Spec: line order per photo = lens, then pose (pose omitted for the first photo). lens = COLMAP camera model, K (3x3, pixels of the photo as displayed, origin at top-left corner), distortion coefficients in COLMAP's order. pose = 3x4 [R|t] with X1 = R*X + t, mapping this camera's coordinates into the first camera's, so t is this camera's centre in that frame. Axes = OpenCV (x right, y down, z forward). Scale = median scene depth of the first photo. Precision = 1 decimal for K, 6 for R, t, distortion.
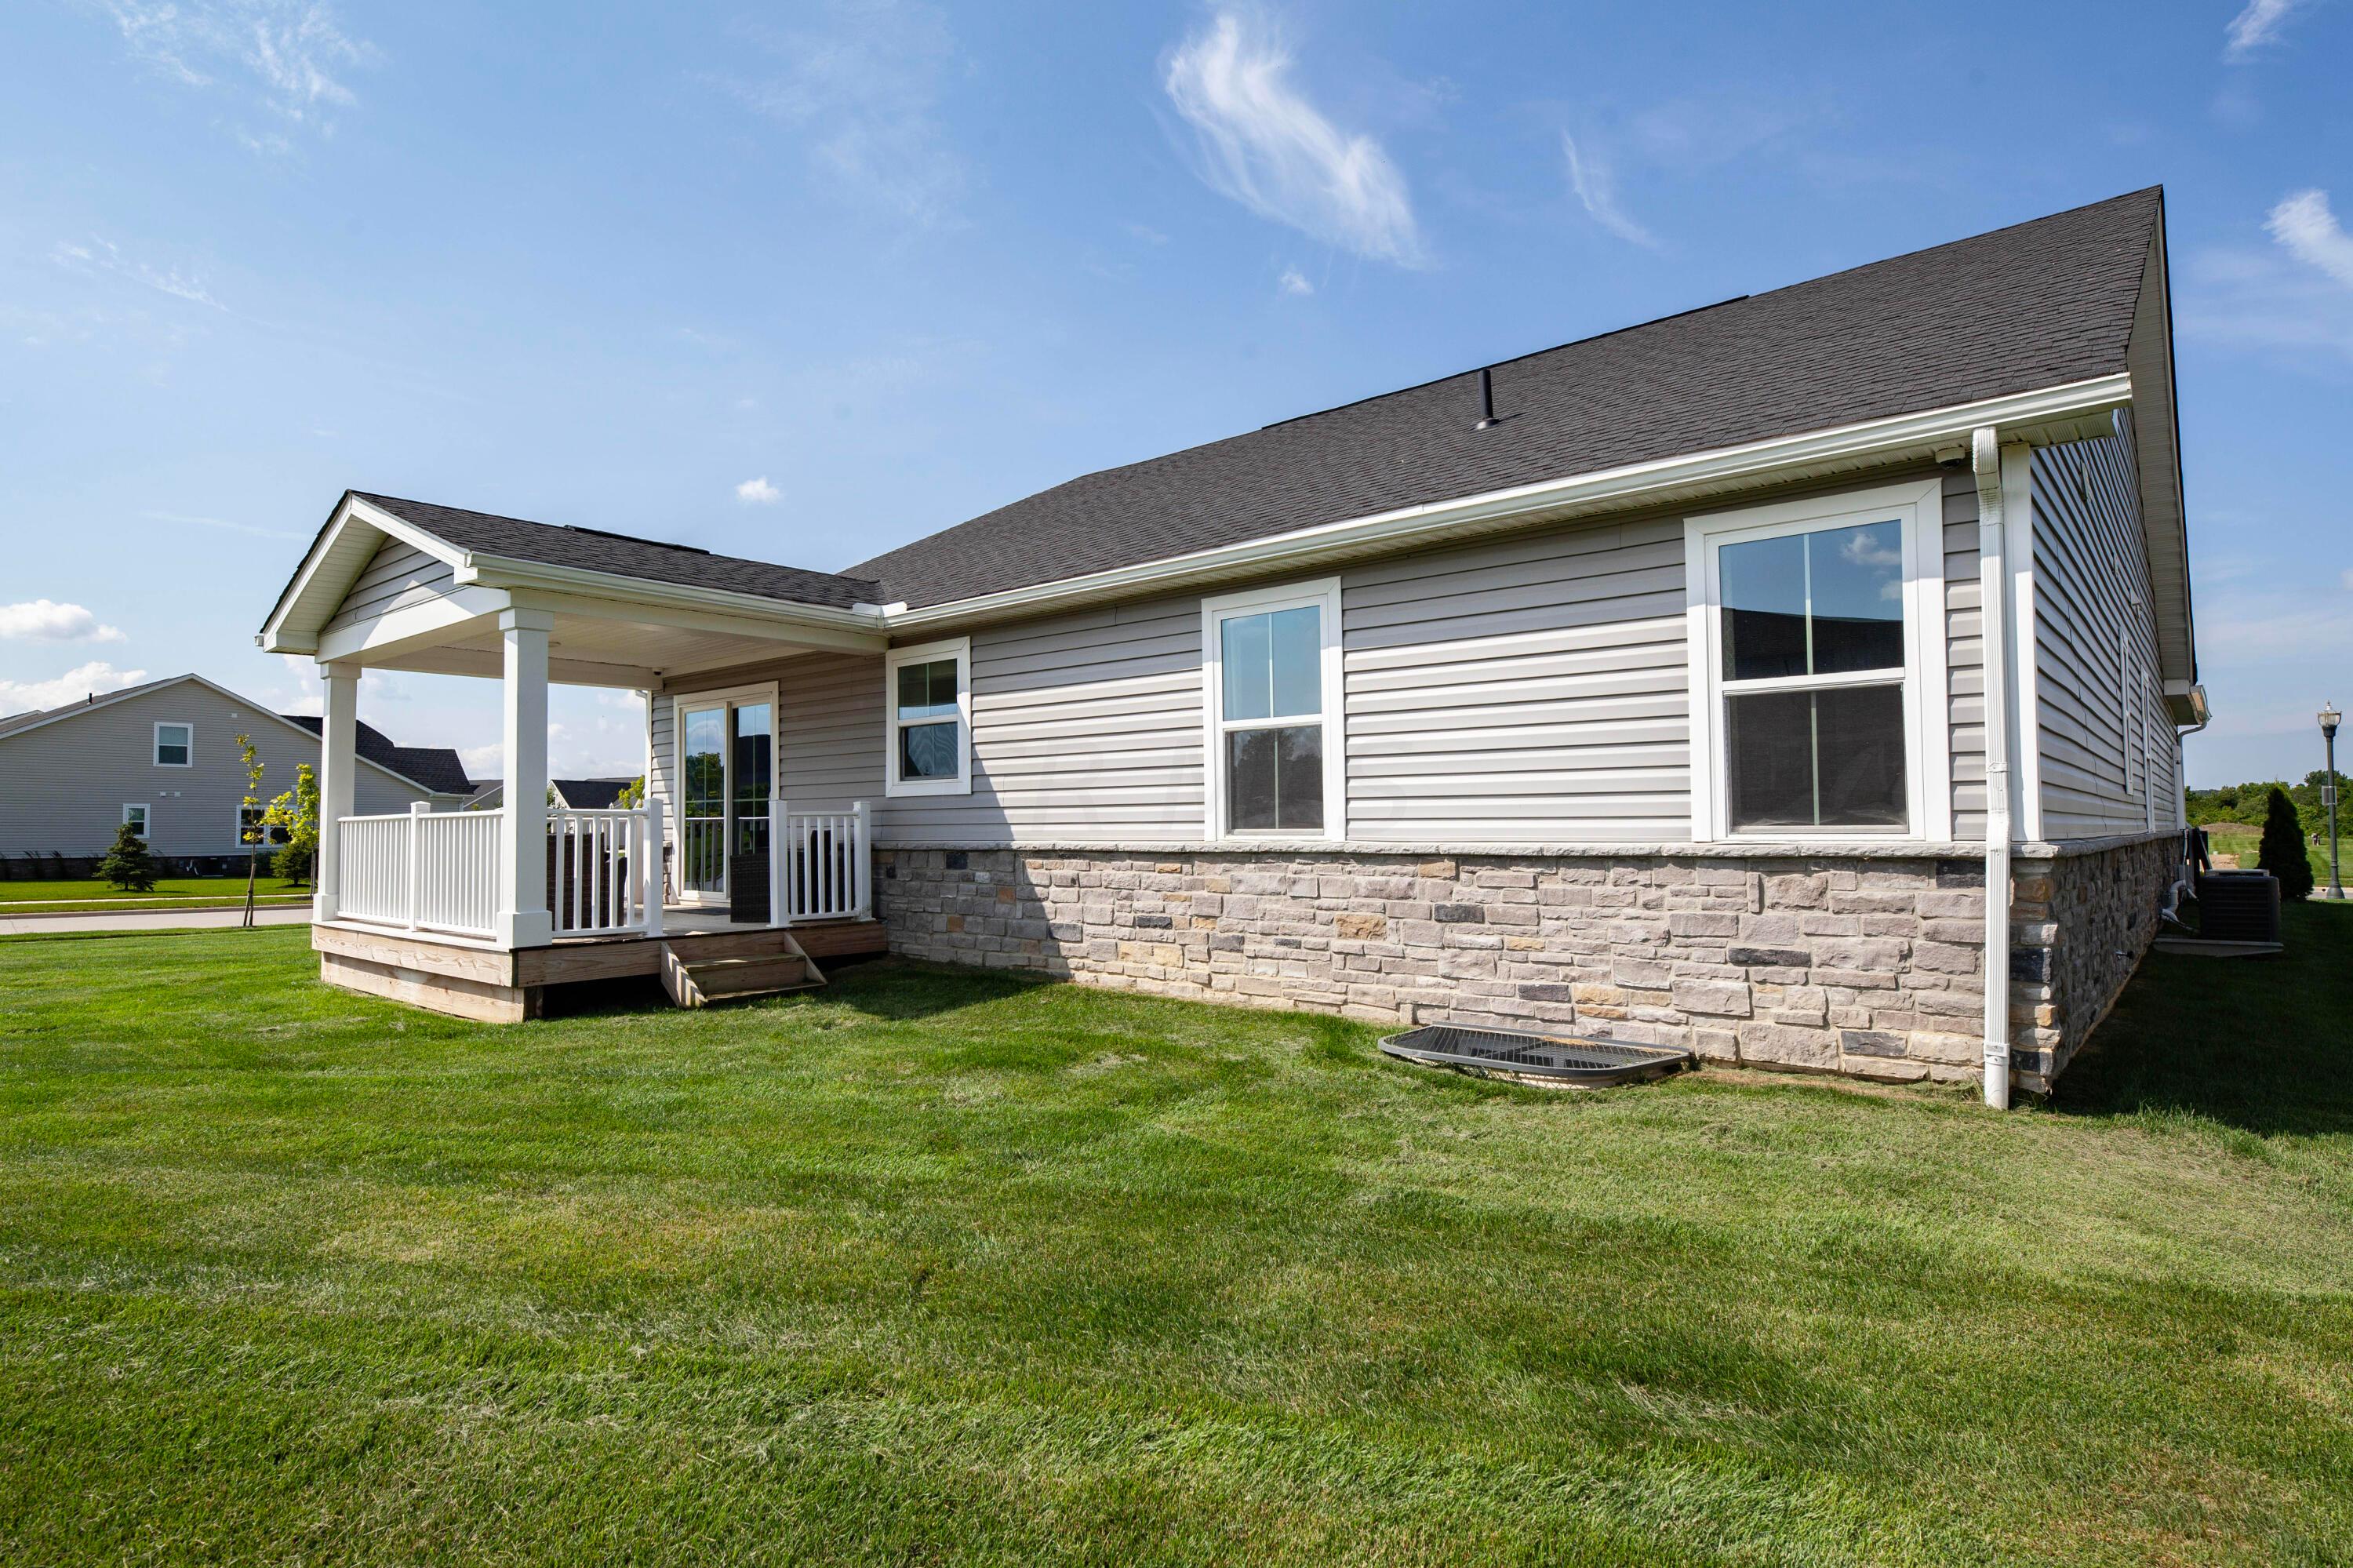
lens RADIAL K [[1233.4, 0, 1182.2], [0, 1233.4, 782.2], [0, 0, 1]] dist [-0.006038, -0.000978]
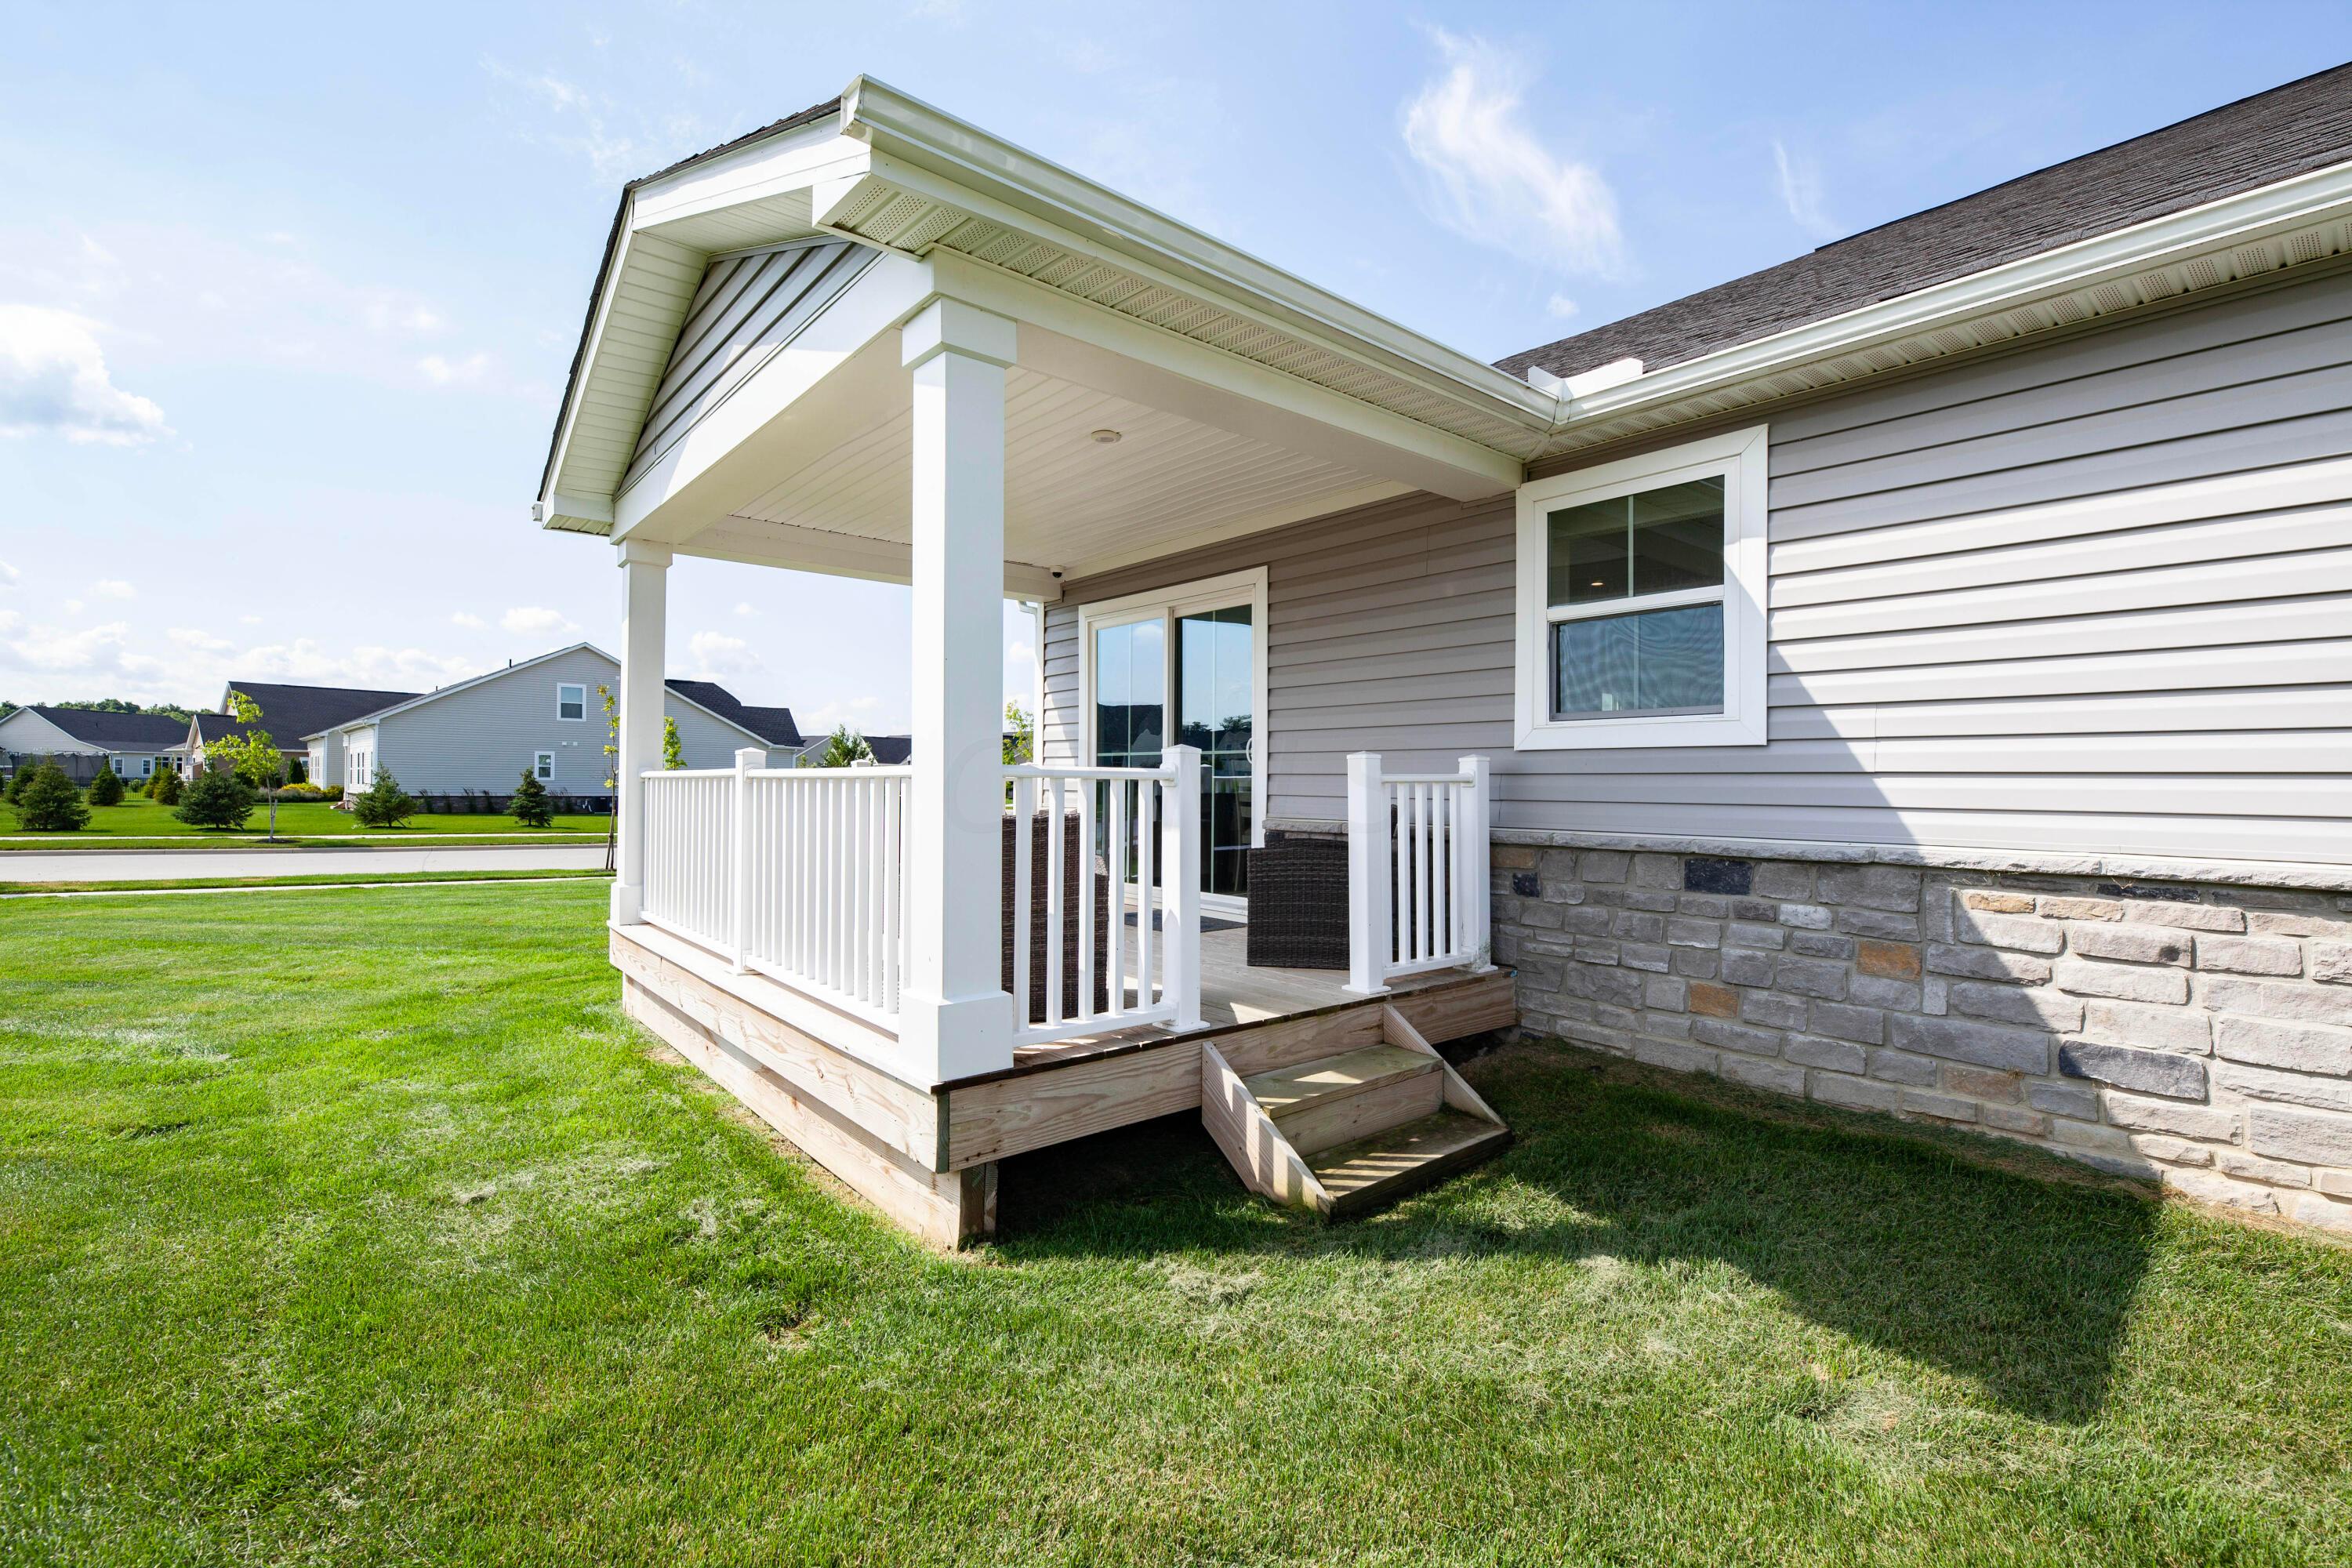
lens RADIAL K [[1063.0, 0, 1173.2], [0, 1063.0, 782.2], [0, 0, 1]] dist [0.003785, 0.000078]
pose [[0.982659, 0.016102, -0.184723, -0.324484], [-0.009094, 0.999209, 0.038725, 0.010263], [0.185200, -0.036373, 0.982027, 0.533964]]
